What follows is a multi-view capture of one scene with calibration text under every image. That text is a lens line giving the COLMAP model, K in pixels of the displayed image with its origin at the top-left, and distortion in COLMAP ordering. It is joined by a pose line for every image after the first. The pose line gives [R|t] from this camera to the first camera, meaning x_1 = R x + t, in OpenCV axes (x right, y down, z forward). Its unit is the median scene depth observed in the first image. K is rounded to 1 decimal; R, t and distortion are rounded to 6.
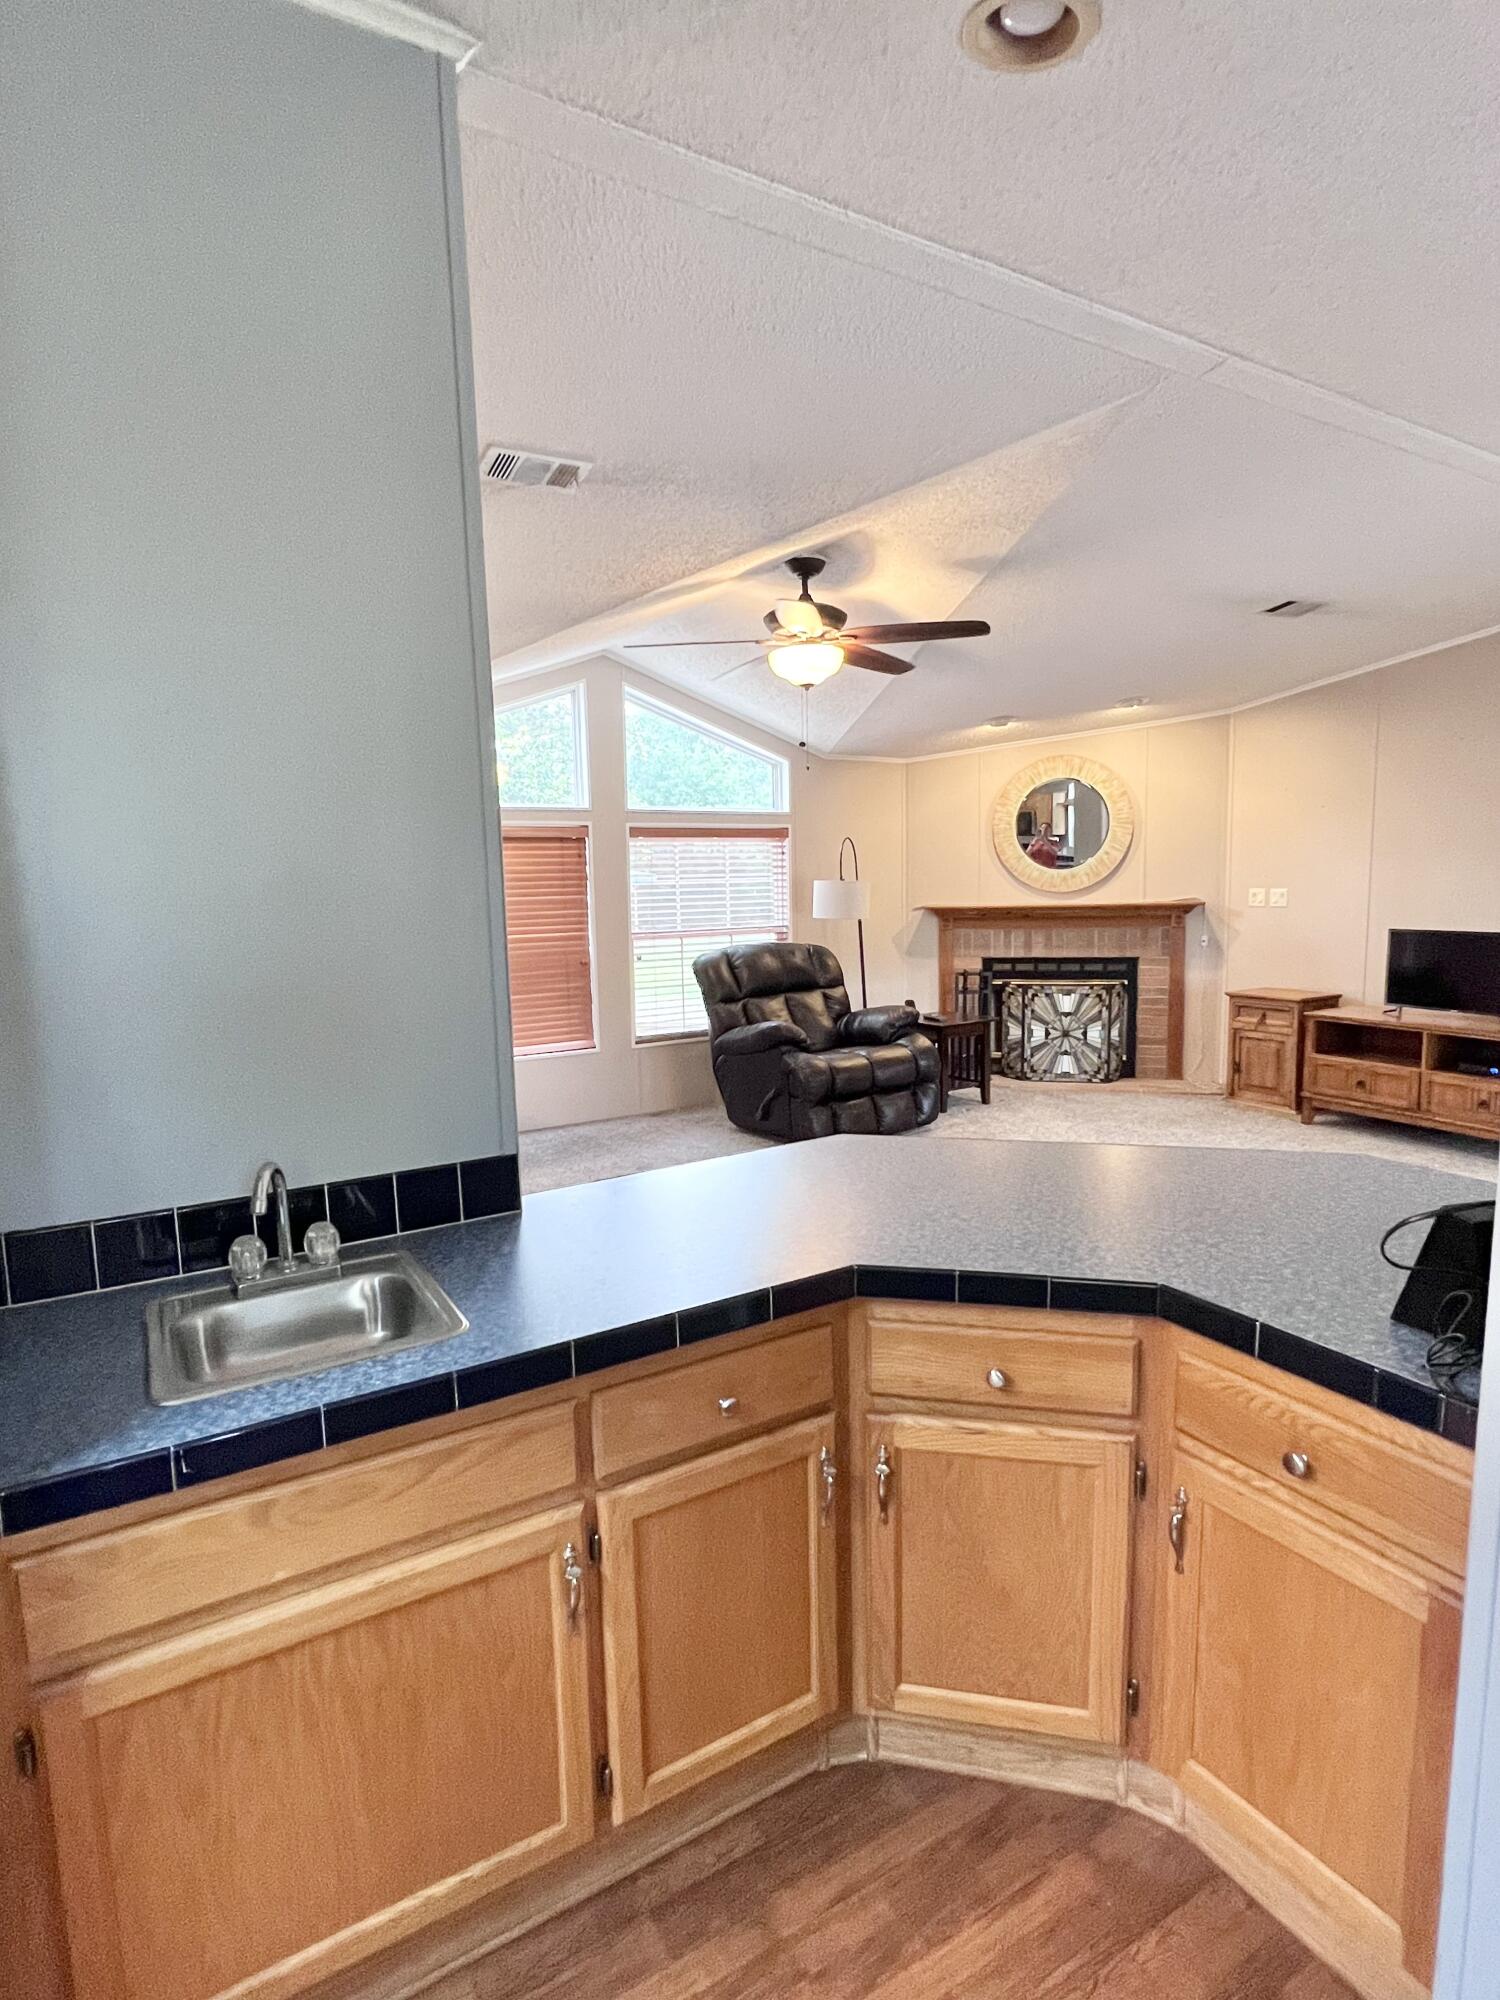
lens RADIAL K [[1035.0, 0, 744.7], [0, 1035.0, 1004.7], [0, 0, 1]] dist [-0.006603, 0.000575]
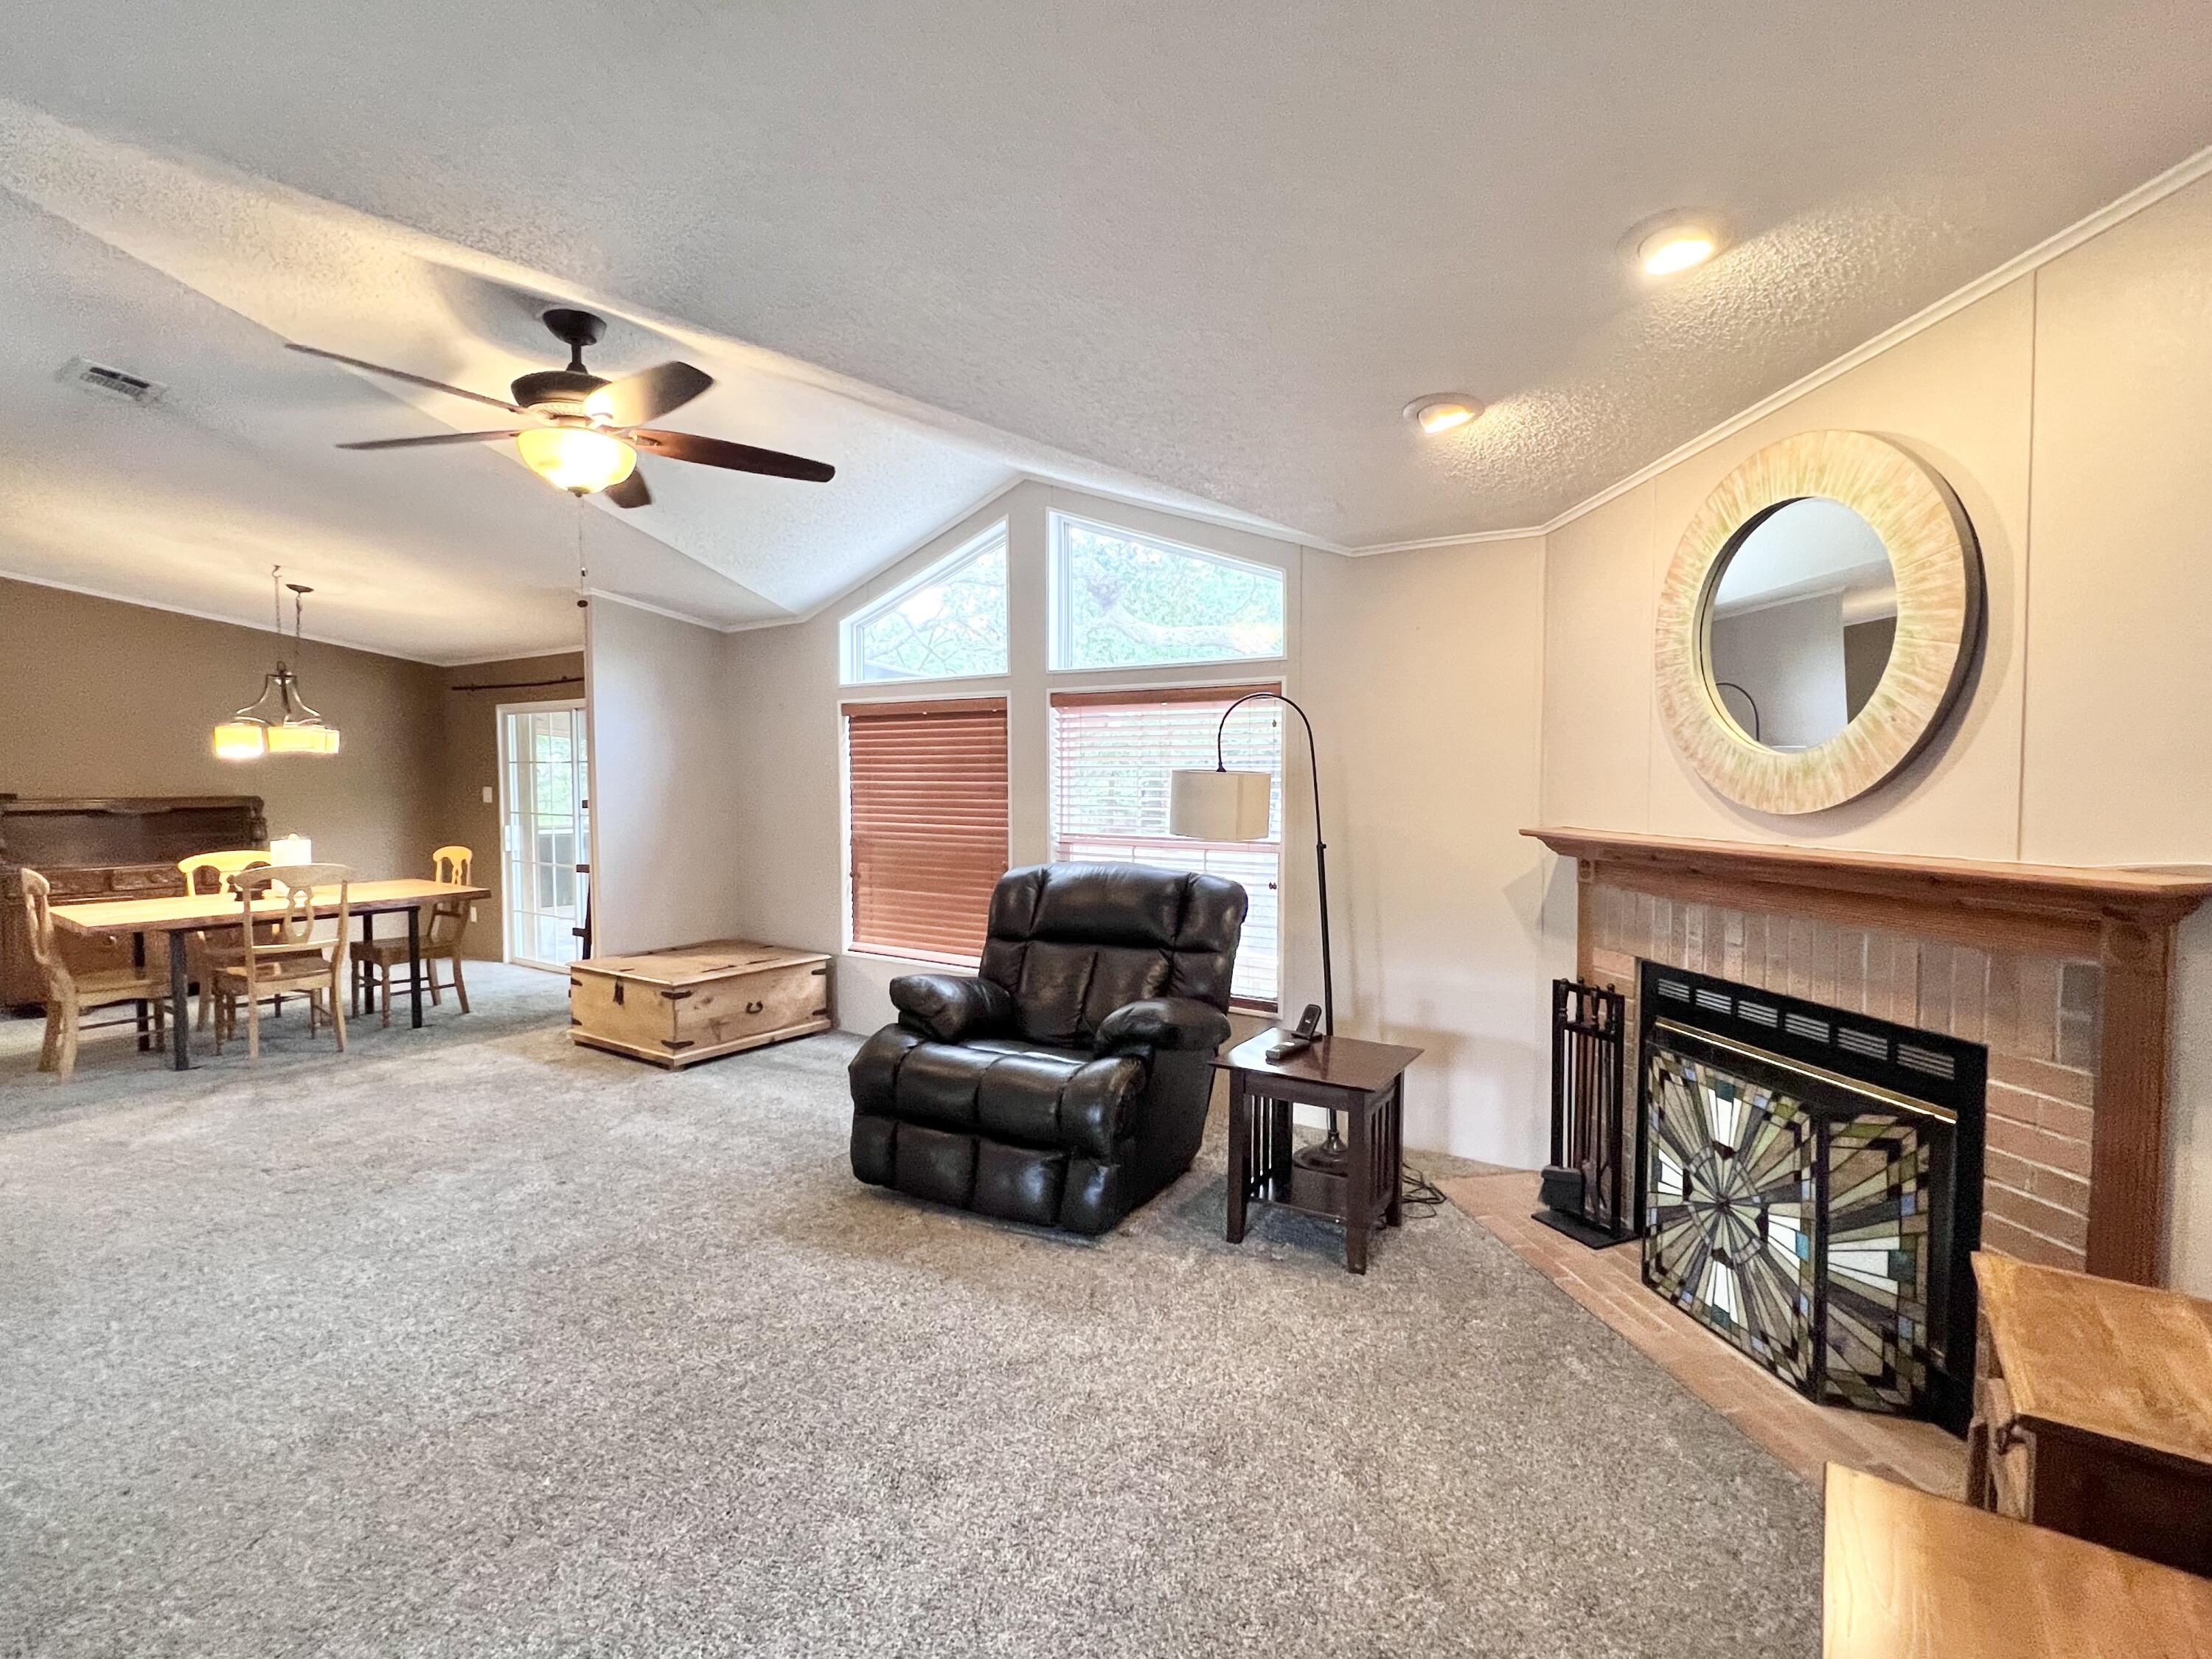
lens RADIAL K [[1044.4, 0, 1105.9], [0, 1044.4, 828.4], [0, 0, 1]] dist [-0.004404, 0.001529]
pose [[0.431973, 0.070019, -0.899164, 0.555710], [-0.121387, 0.992424, 0.018965, -0.086213], [0.893680, 0.100954, 0.437200, 0.657352]]
